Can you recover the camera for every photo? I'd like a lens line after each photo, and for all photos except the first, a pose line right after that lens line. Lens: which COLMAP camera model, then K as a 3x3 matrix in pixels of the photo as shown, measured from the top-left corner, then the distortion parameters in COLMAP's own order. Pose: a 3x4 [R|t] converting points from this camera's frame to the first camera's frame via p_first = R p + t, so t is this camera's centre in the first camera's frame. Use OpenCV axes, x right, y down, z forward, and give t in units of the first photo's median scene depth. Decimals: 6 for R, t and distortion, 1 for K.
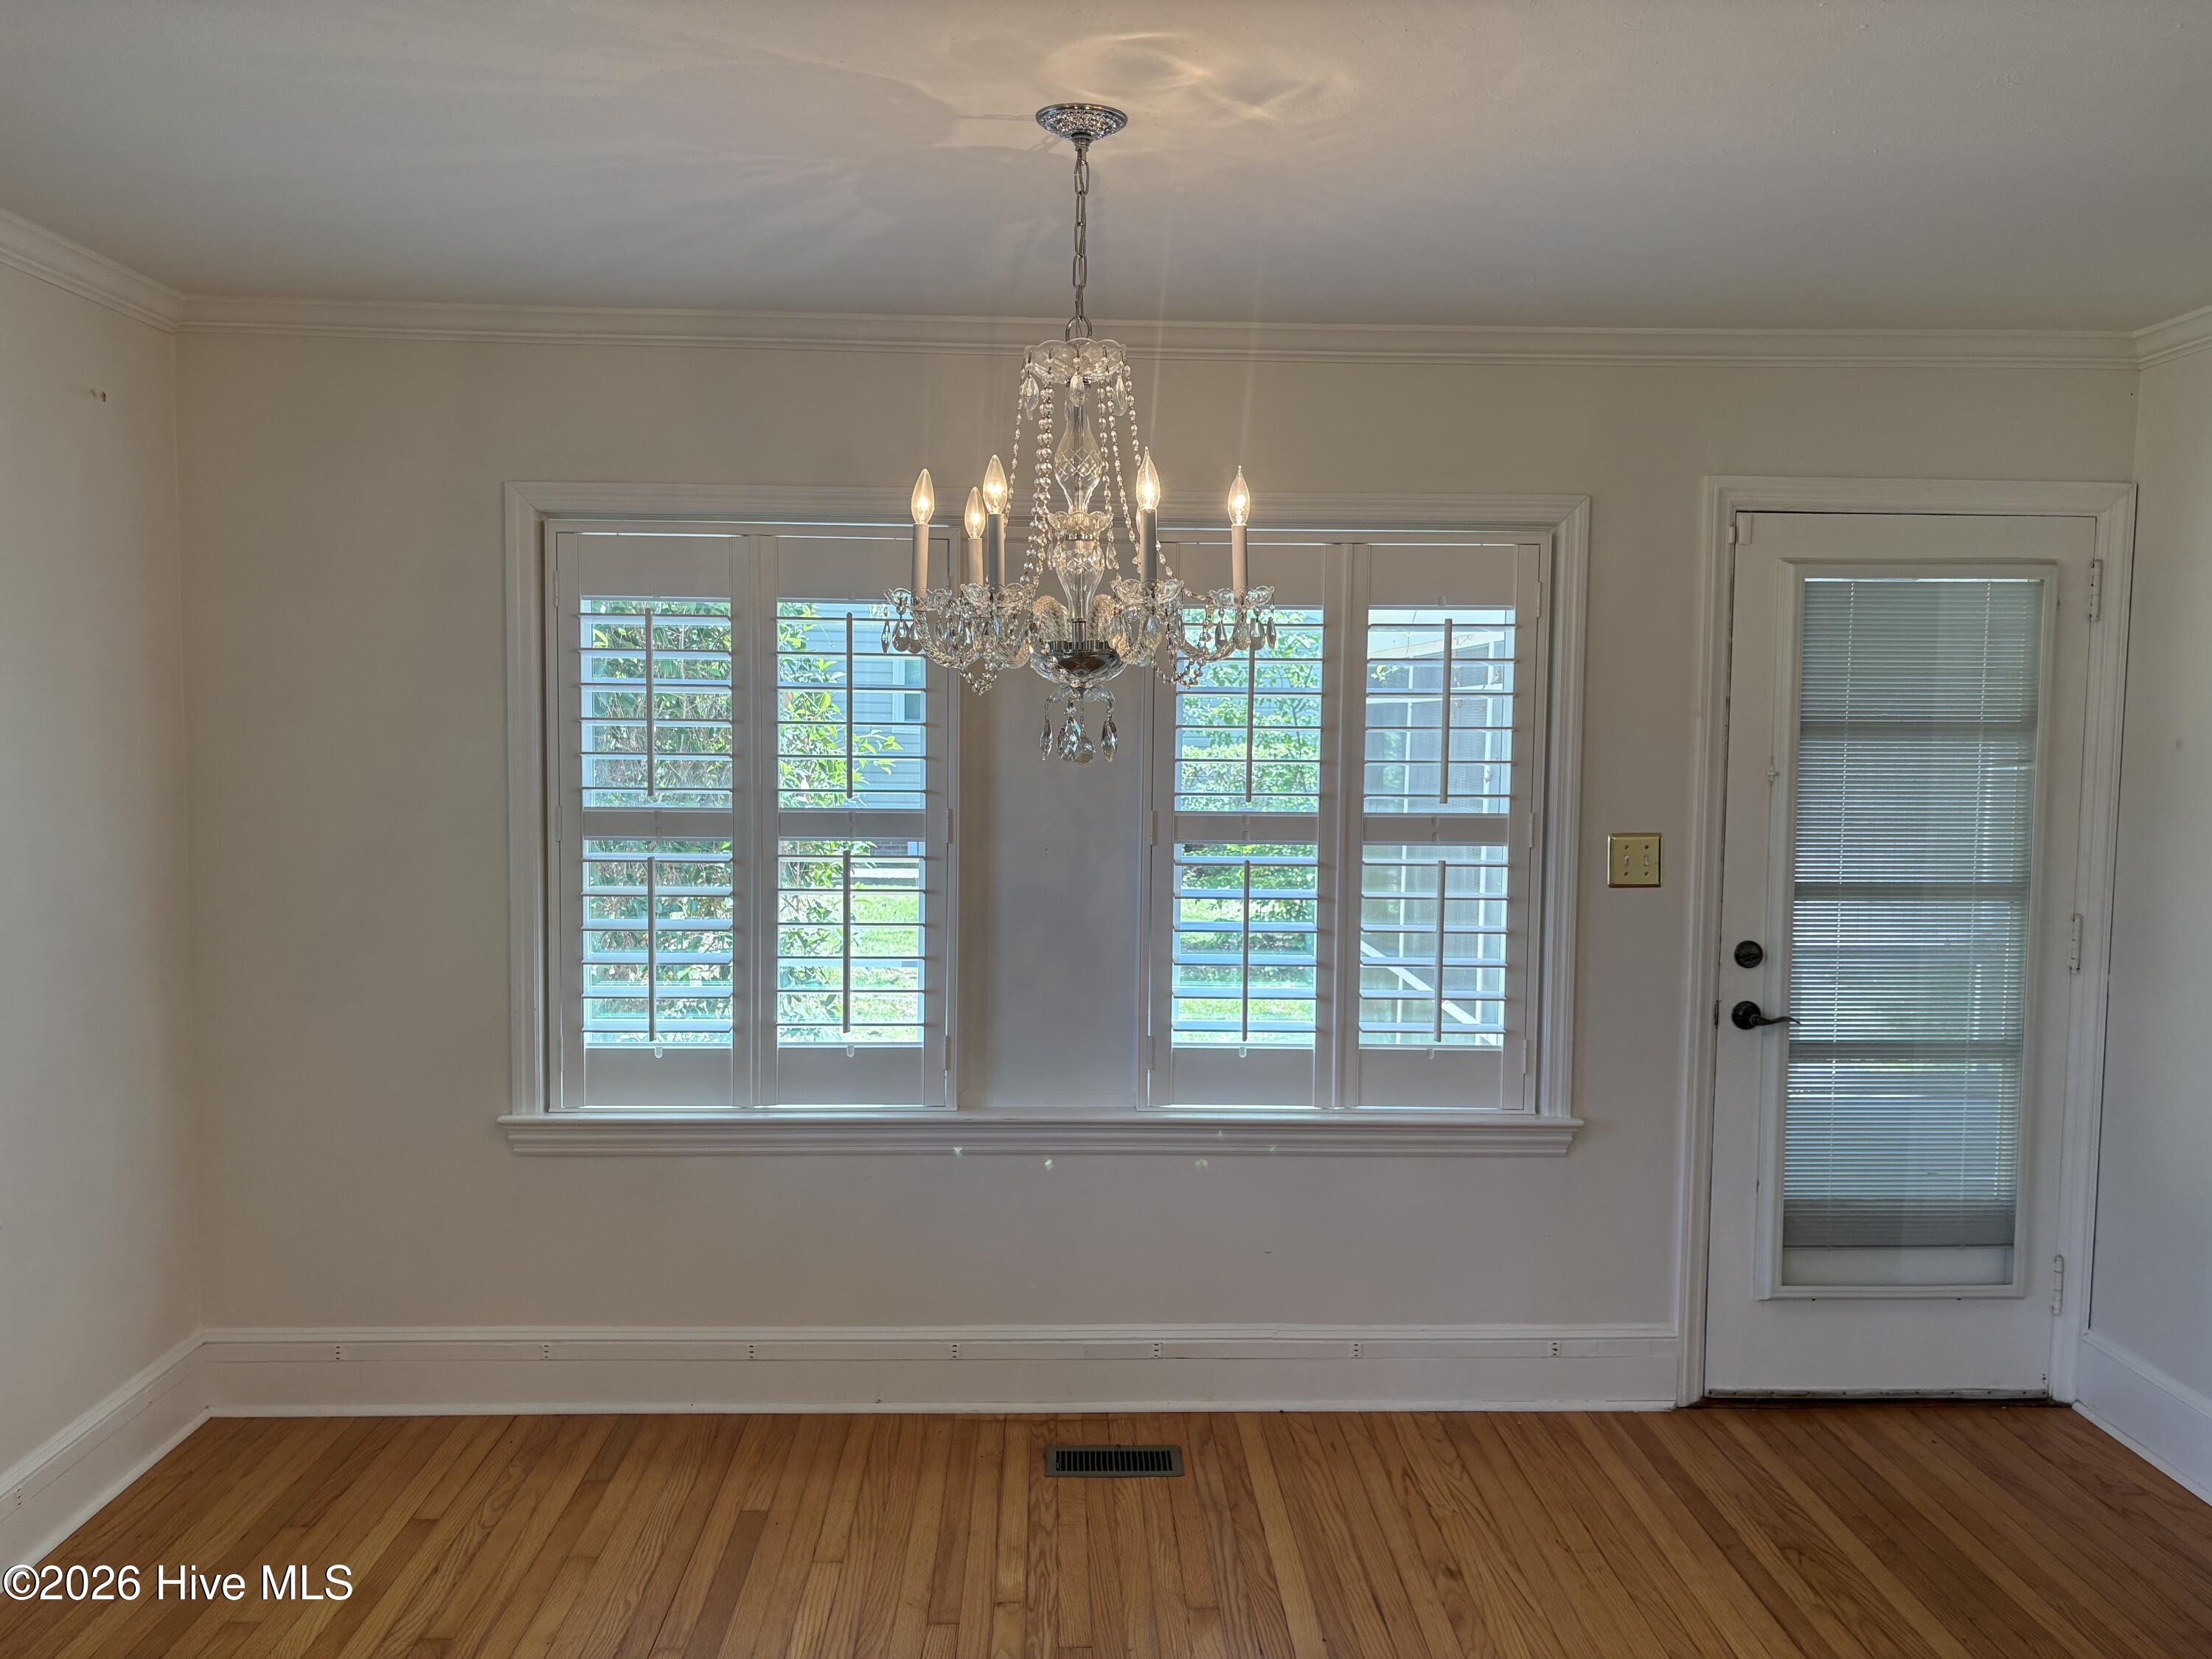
lens RADIAL K [[1678.2, 0, 1106.0], [0, 1678.2, 829.5], [0, 0, 1]] dist [0.060958, -0.064149]
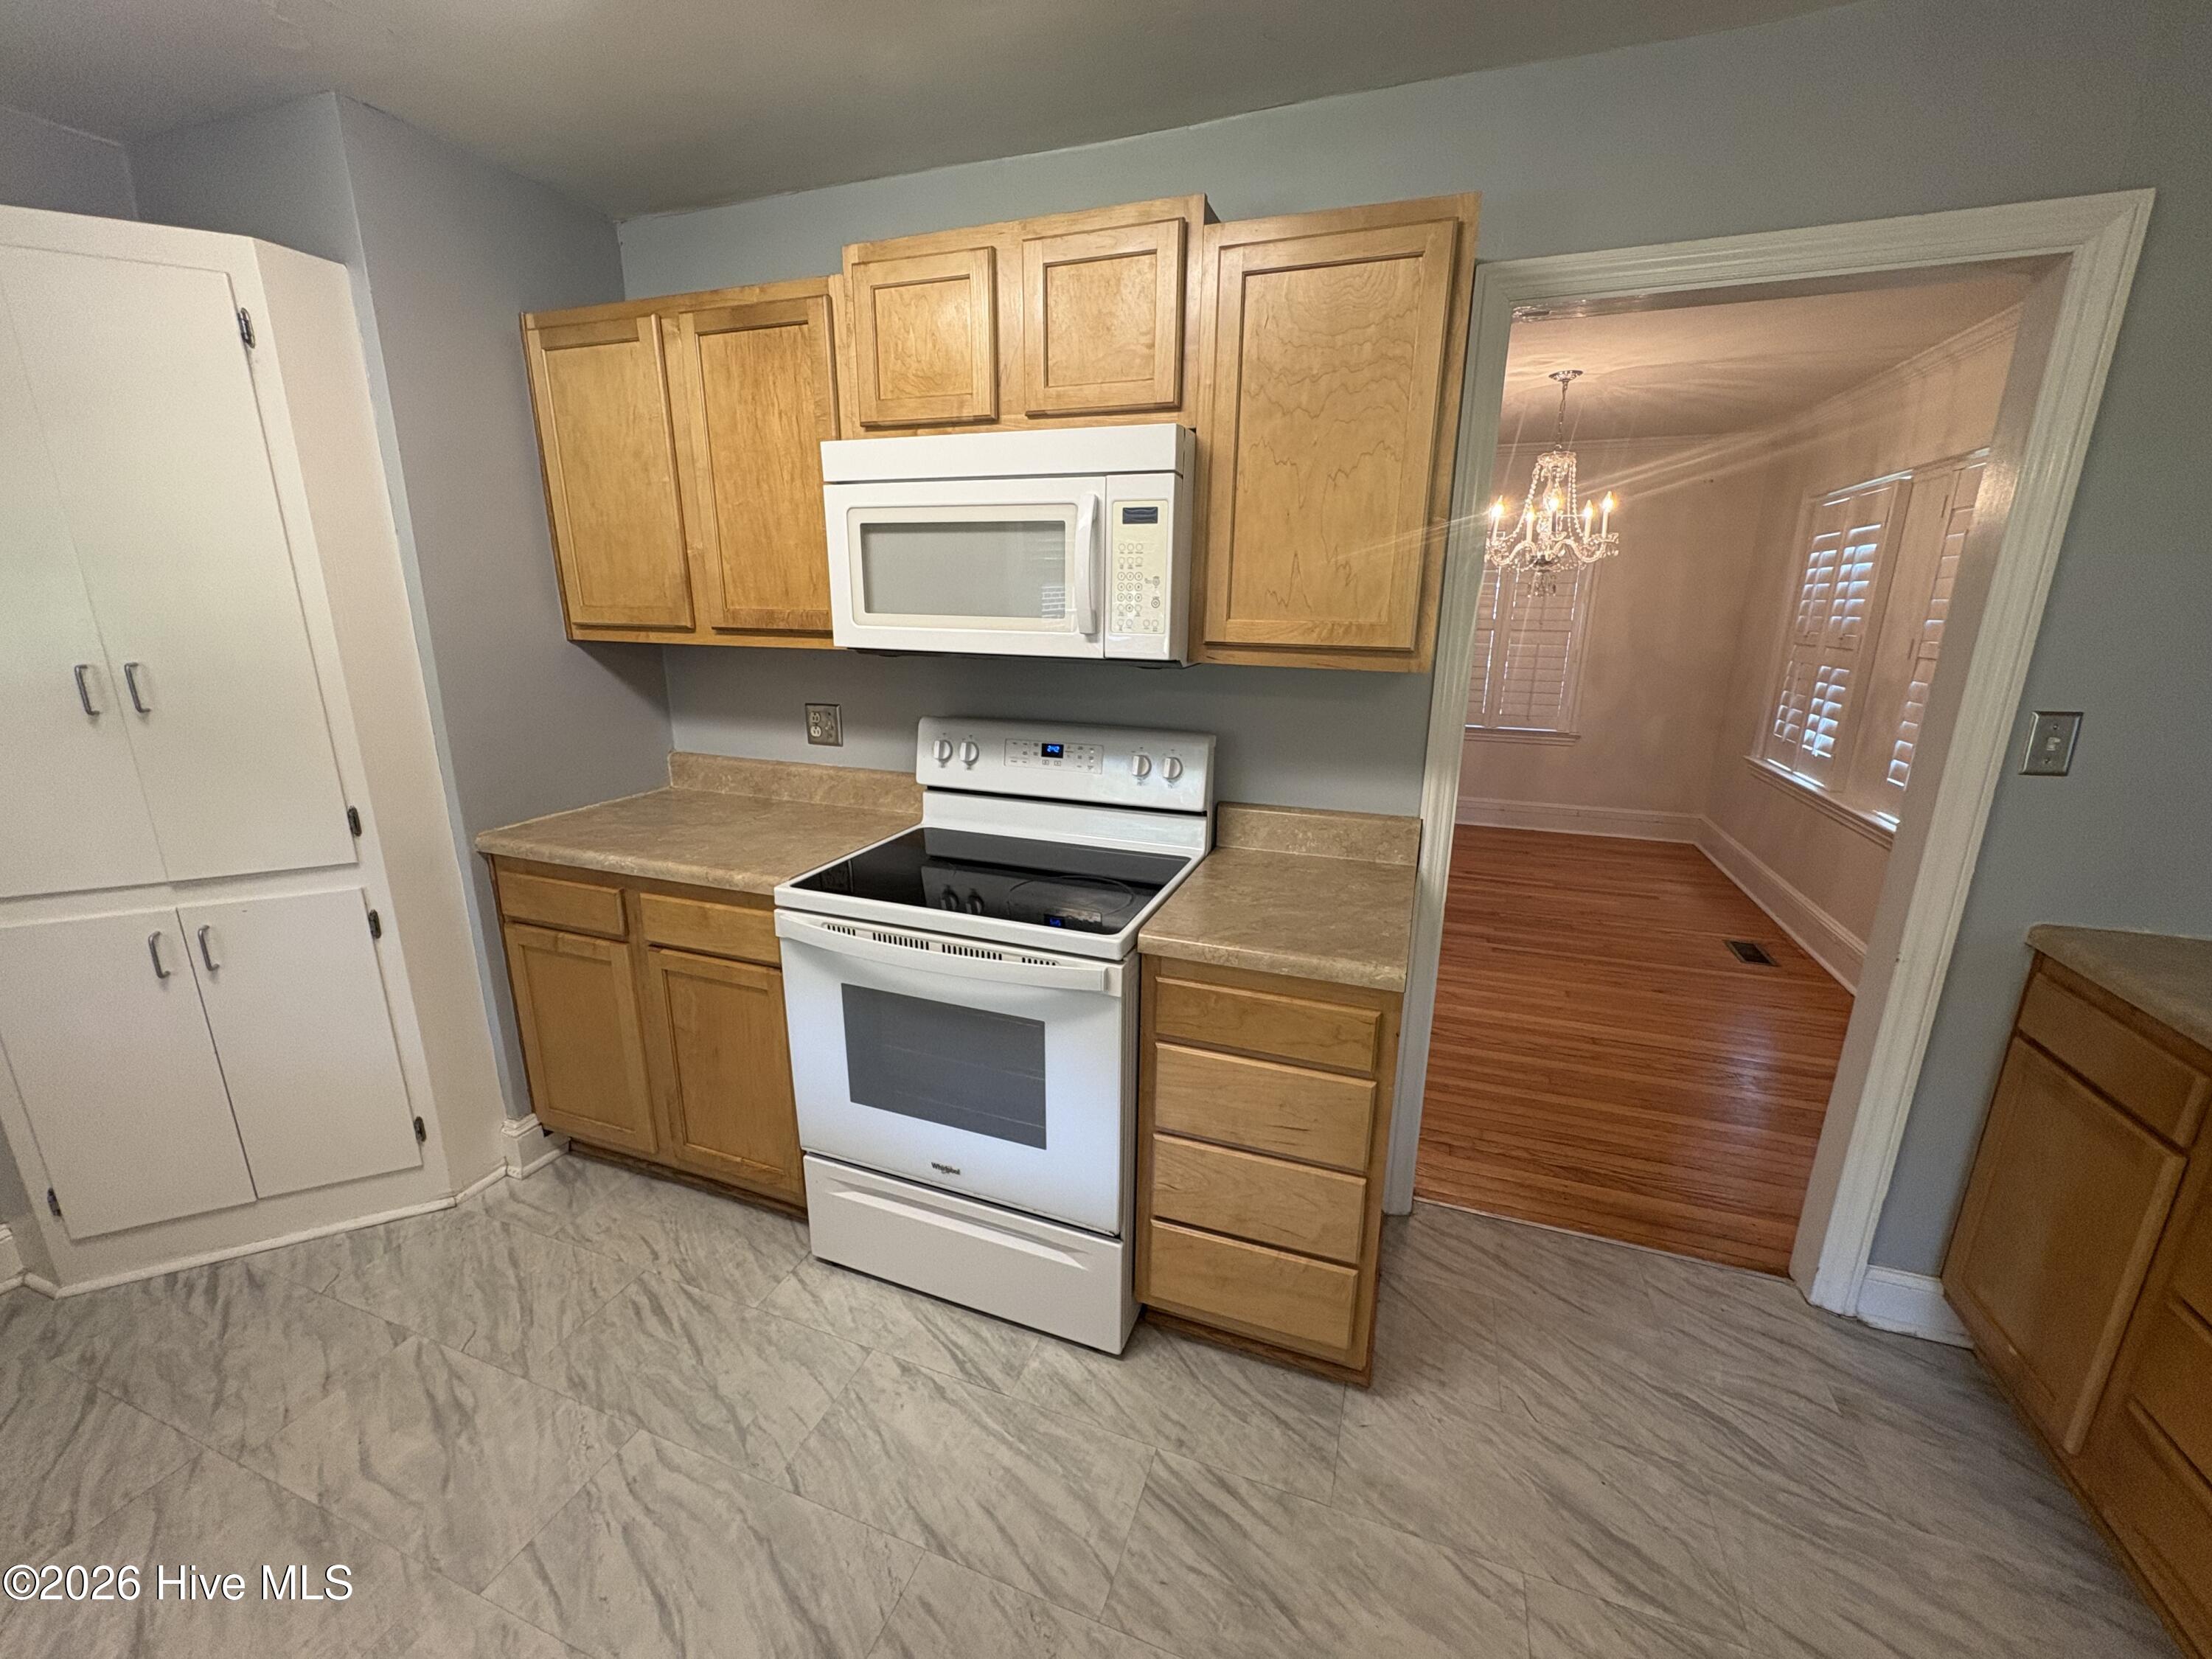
lens RADIAL K [[884.0, 0, 1103.2], [0, 884.0, 830.6], [0, 0, 1]] dist [0.000963, 0.000103]
pose [[-0.380583, 0.223227, -0.897400, 1.217962], [-0.078845, 0.959061, 0.272003, -0.004041], [0.921379, 0.174276, -0.347402, 0.600880]]
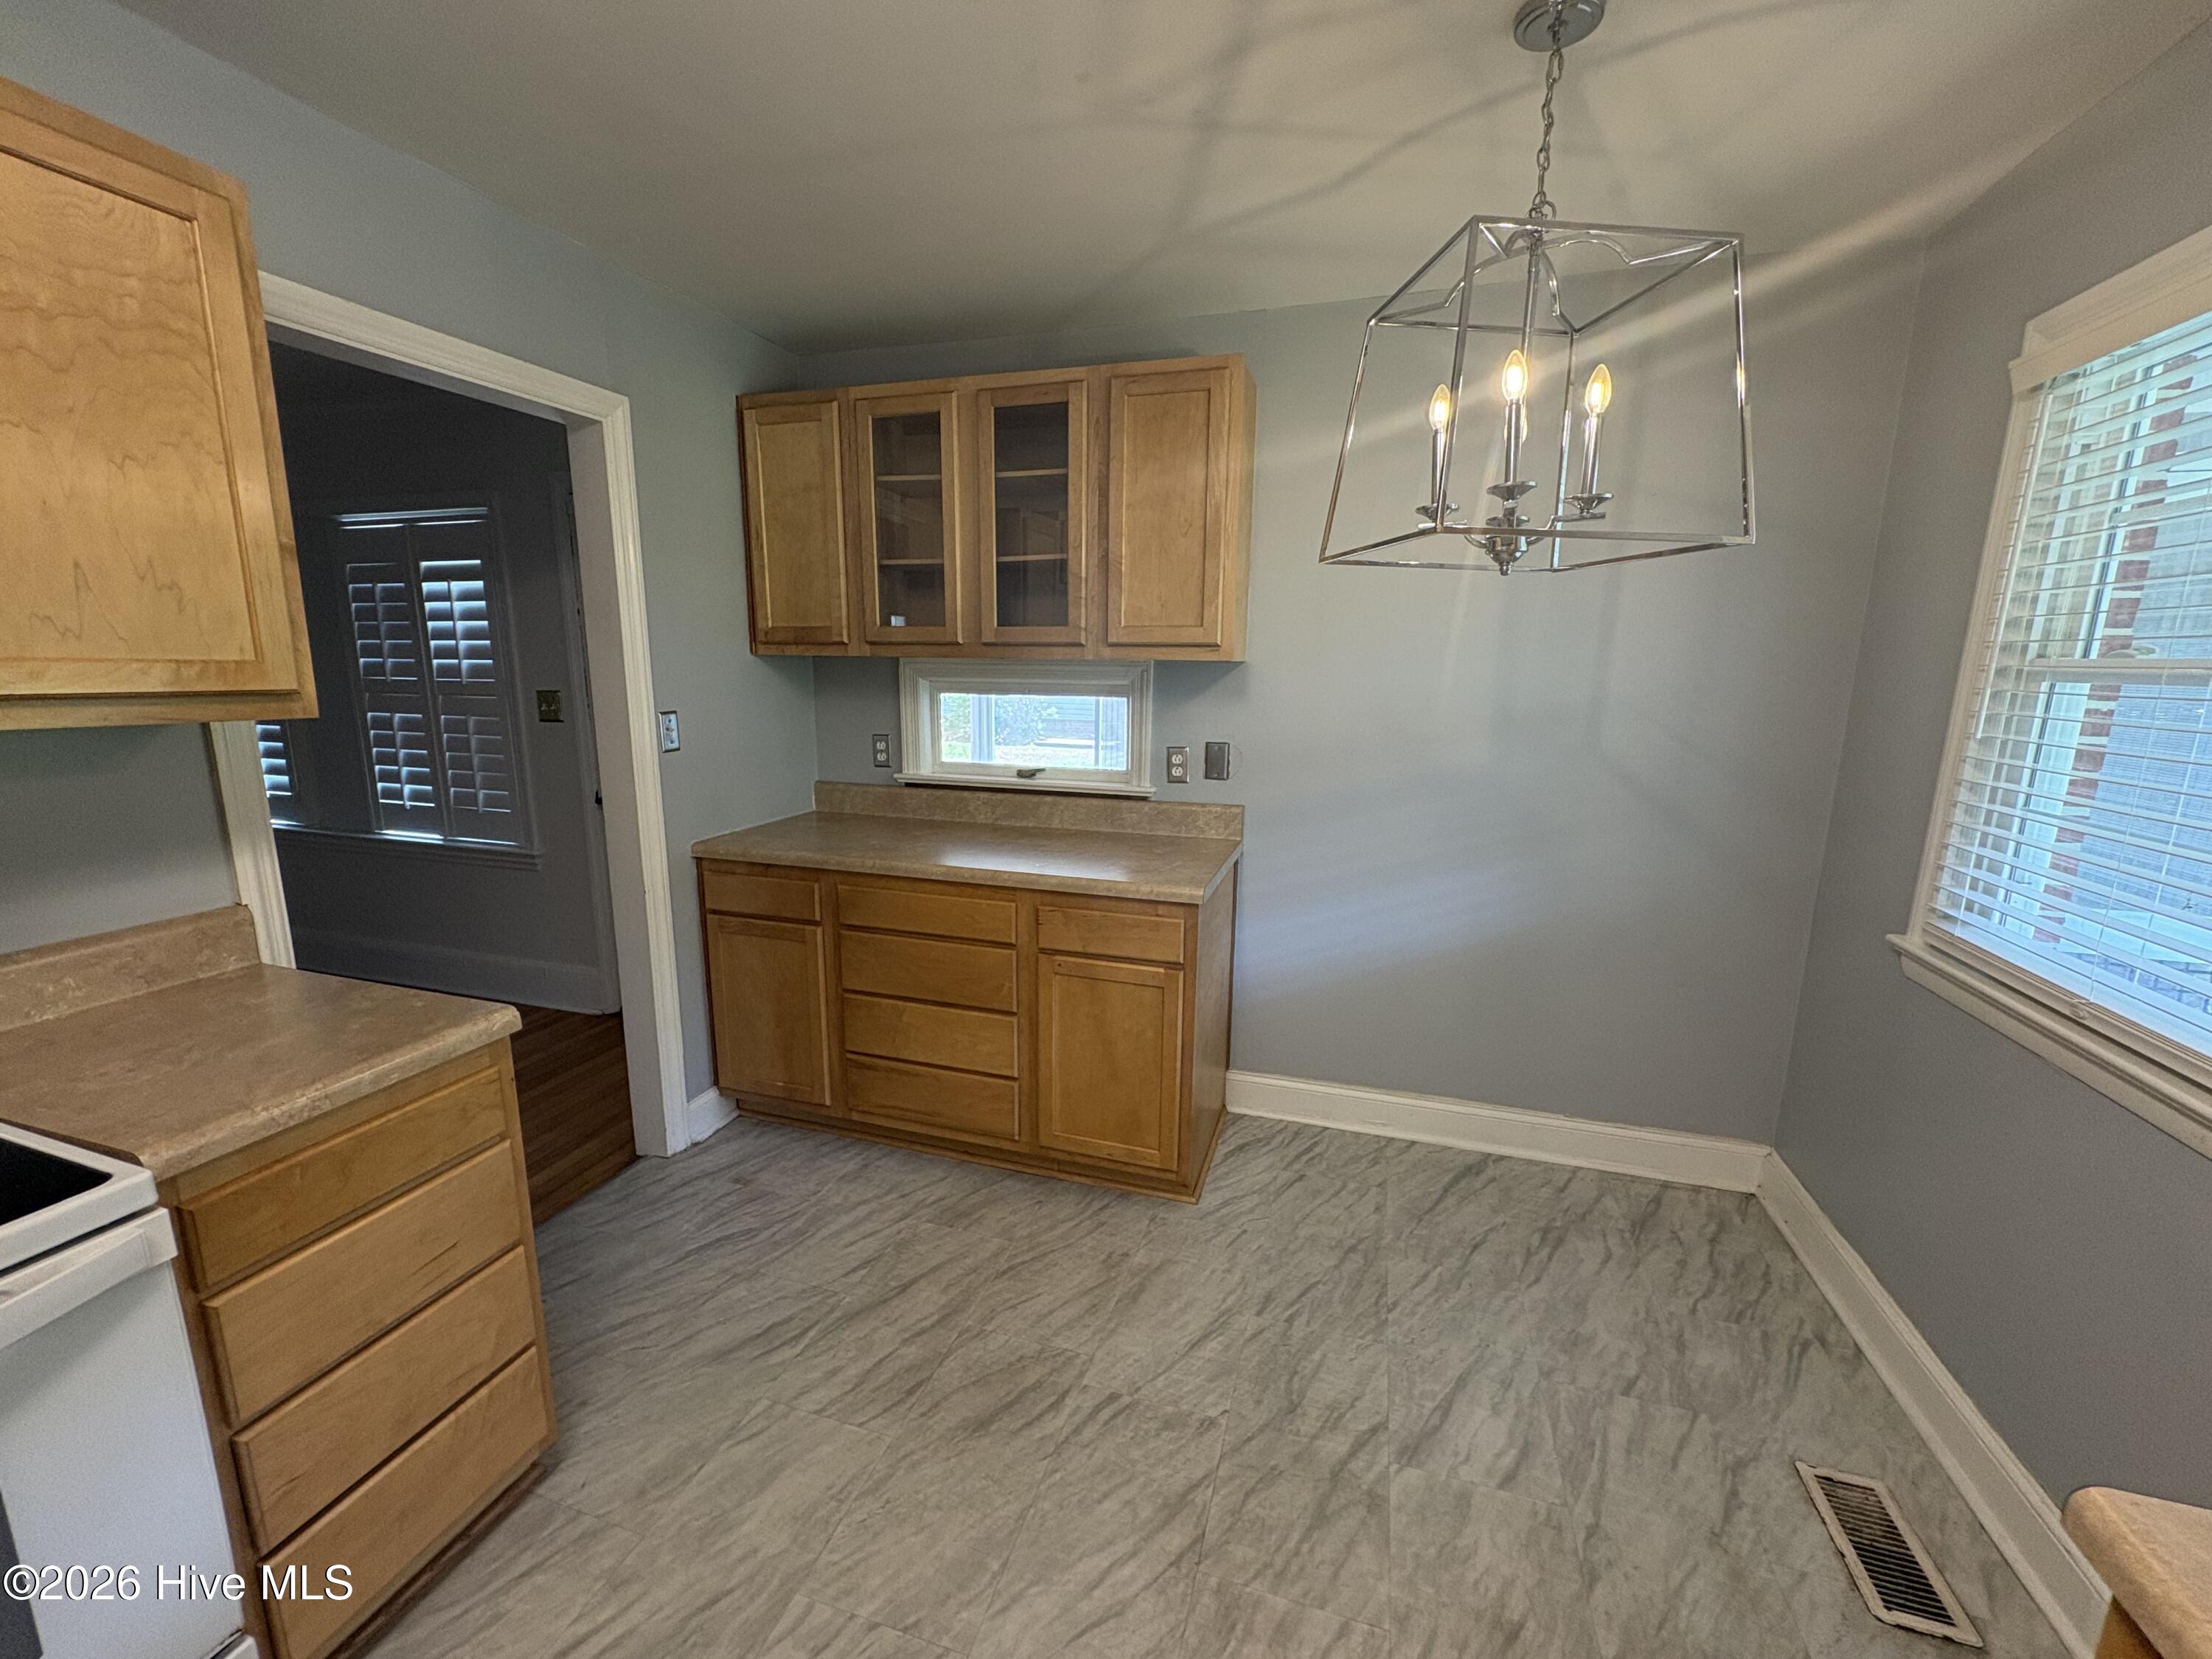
lens RADIAL K [[884.0, 0, 1103.2], [0, 884.0, 830.6], [0, 0, 1]] dist [0.000963, 0.000103]
pose [[0.943260, 0.064778, -0.325675, 1.191751], [-0.027268, 0.992585, 0.118453, 0.021910], [0.330934, -0.102852, 0.938032, 0.330784]]
